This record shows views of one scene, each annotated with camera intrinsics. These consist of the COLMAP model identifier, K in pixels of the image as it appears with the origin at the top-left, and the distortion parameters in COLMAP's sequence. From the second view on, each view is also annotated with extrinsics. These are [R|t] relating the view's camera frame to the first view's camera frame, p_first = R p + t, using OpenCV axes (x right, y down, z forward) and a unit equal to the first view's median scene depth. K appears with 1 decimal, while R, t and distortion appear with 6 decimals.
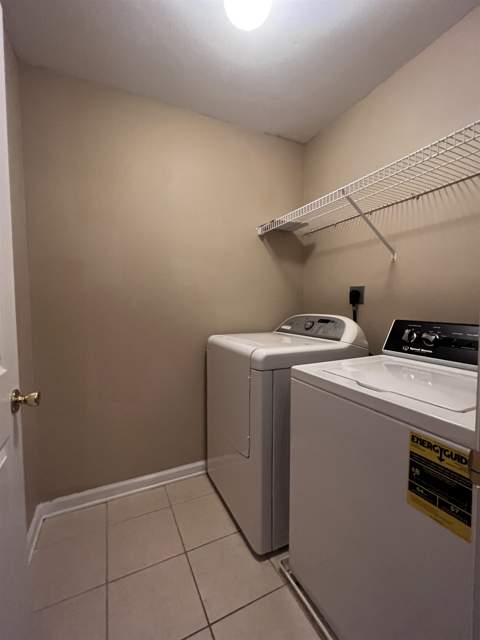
lens RADIAL K [[276.6, 0, 240.0], [0, 276.6, 320.0], [0, 0, 1]] dist [-0.001866, -0.000059]
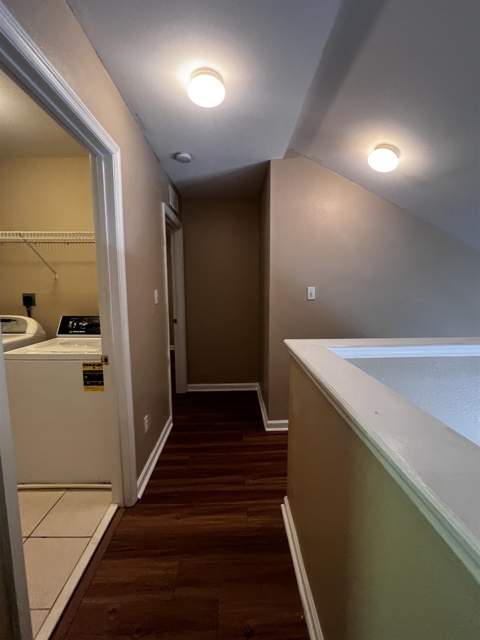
lens RADIAL K [[277.4, 0, 241.8], [0, 277.4, 318.6], [0, 0, 1]] dist [-0.004415, -0.000362]
pose [[0.406570, -0.095938, 0.908569, -0.505129], [0.053691, 0.995262, 0.081066, -0.060888], [-0.912041, 0.015823, 0.409794, -0.660422]]
